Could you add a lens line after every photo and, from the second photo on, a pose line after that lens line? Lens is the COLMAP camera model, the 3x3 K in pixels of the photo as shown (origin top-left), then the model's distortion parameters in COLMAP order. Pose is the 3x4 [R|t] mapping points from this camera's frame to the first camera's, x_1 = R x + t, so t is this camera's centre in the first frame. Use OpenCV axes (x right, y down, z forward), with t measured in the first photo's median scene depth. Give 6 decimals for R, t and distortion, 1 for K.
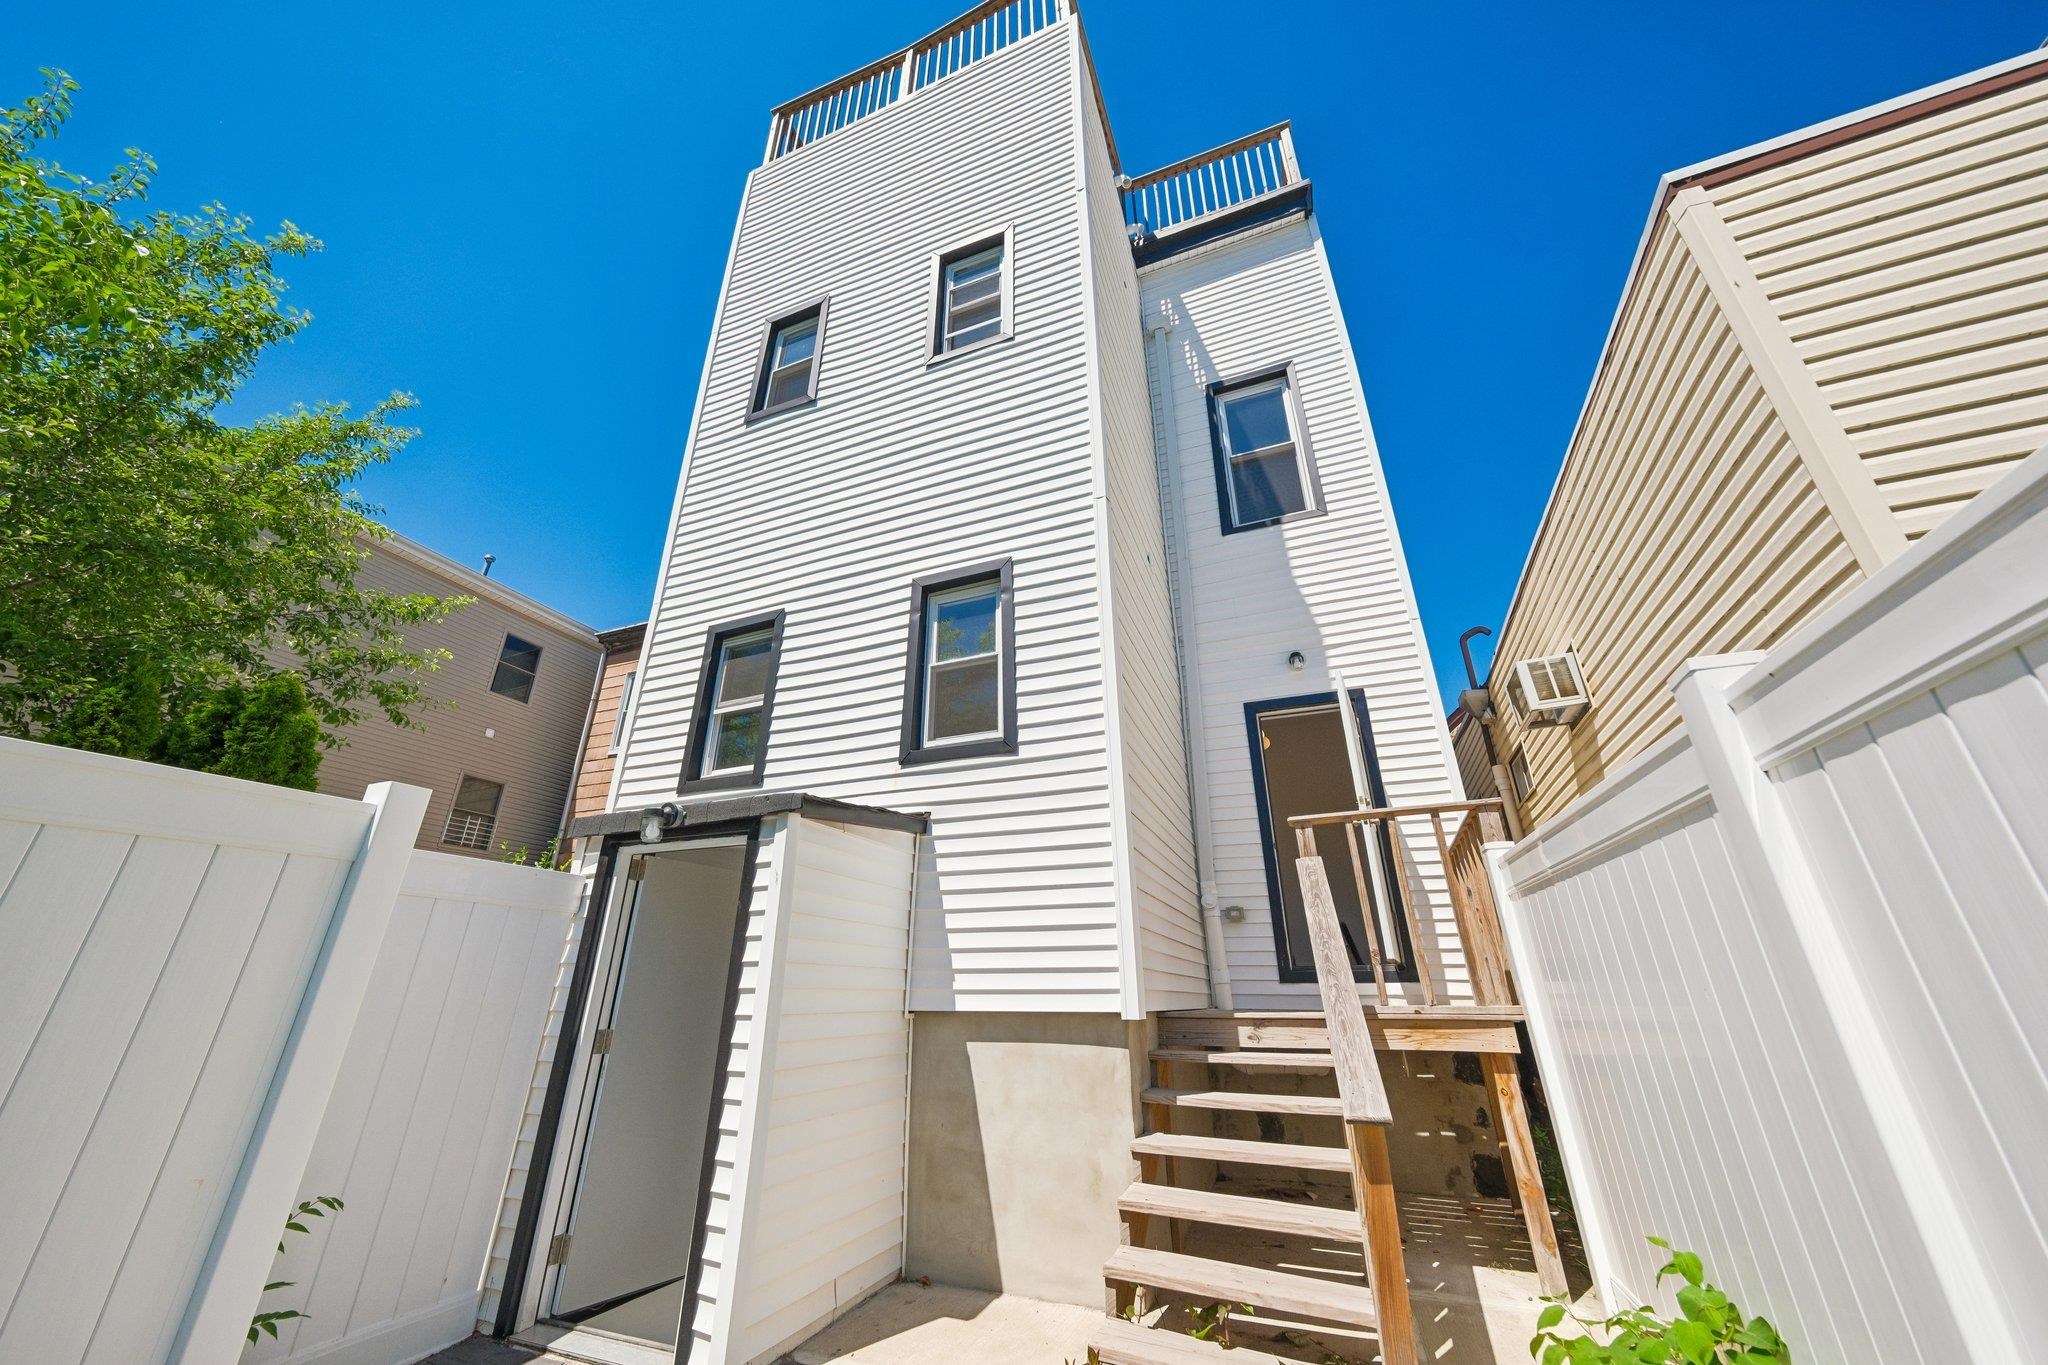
lens RADIAL K [[731.6, 0, 1041.9], [0, 731.6, 676.1], [0, 0, 1]] dist [-0.000750, 0.000024]
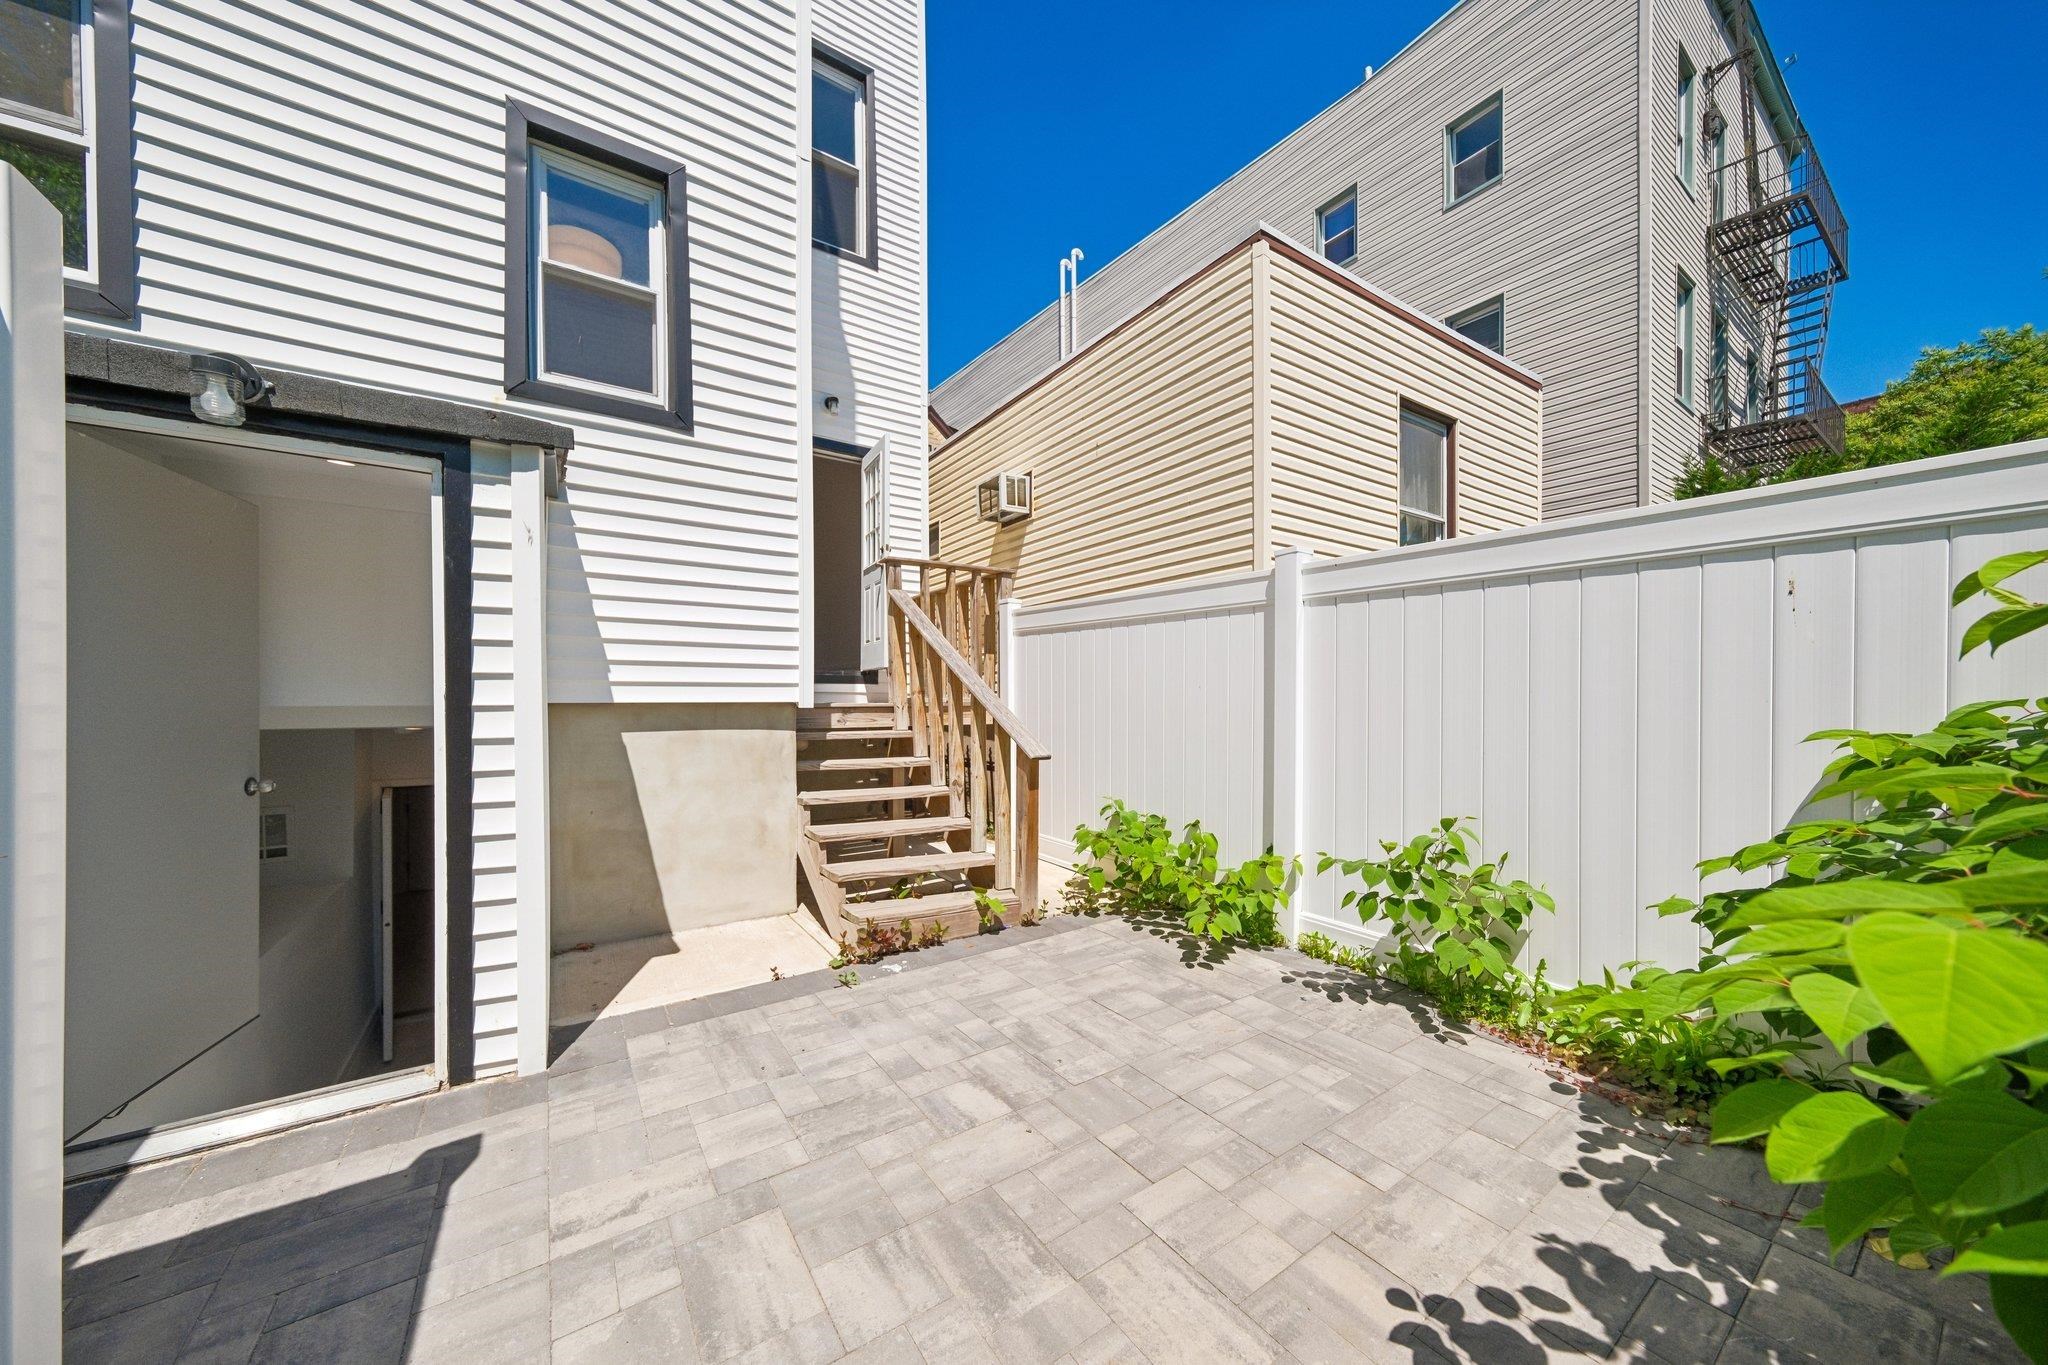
lens RADIAL K [[692.2, 0, 1023.5], [0, 692.2, 690.6], [0, 0, 1]] dist [-0.008672, 0.003989]
pose [[0.560509, 0.010059, 0.828087, -0.478653], [-0.333881, 0.917805, 0.214845, 0.075875], [-0.757861, -0.396905, 0.517797, 0.147502]]
